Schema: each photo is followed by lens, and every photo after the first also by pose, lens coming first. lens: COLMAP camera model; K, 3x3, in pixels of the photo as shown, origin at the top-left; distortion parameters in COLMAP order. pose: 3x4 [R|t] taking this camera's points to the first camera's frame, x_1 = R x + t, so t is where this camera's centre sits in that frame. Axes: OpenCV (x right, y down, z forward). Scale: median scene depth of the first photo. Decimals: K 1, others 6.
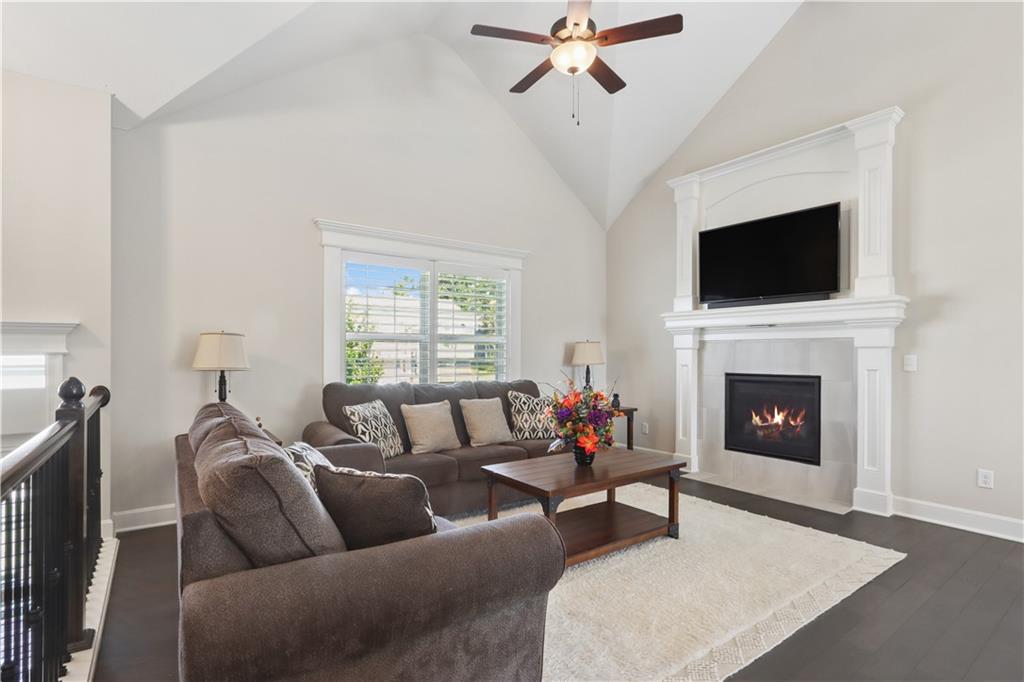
lens RADIAL K [[488.8, 0, 513.2], [0, 488.8, 350.4], [0, 0, 1]] dist [-0.005014, 0.003230]
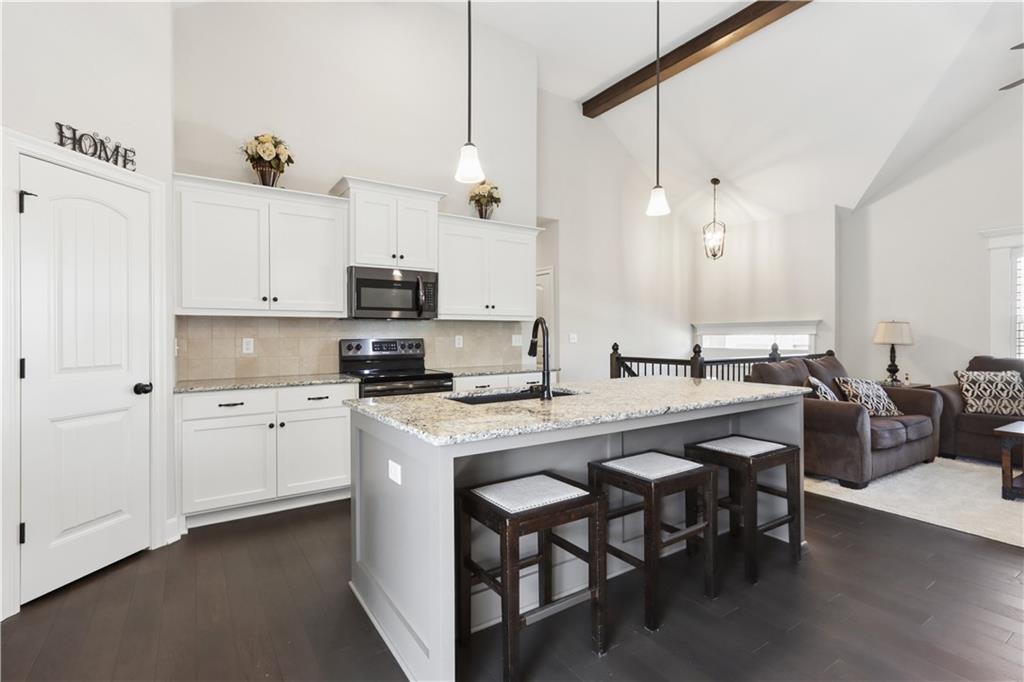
lens RADIAL K [[488.8, 0, 484.7], [0, 488.8, 335.4], [0, 0, 1]] dist [-0.005014, 0.003230]
pose [[-0.058600, -0.000587, -0.998281, 0.947126], [0.007541, 0.999971, -0.001031, 0.001962], [0.998253, -0.007588, -0.058594, -0.249093]]
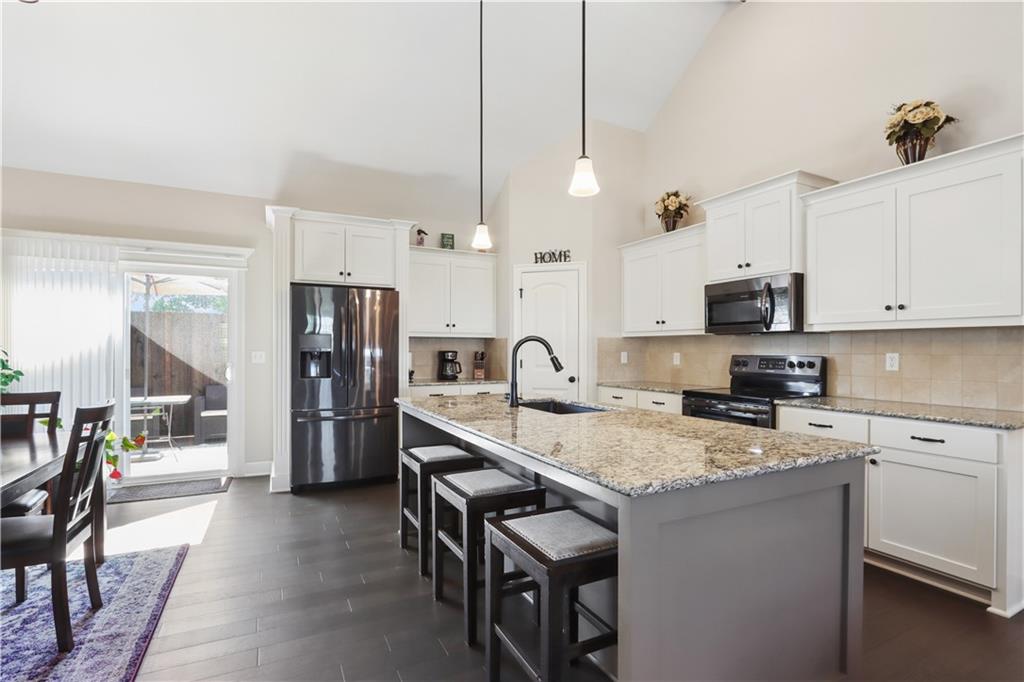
lens RADIAL K [[488.8, 0, 519.0], [0, 488.8, 343.9], [0, 0, 1]] dist [-0.005014, 0.003230]
pose [[-0.988051, -0.002847, 0.154099, 0.259373], [-0.005211, 0.999875, -0.014936, 0.001101], [-0.154037, -0.015561, -0.987943, 0.458067]]
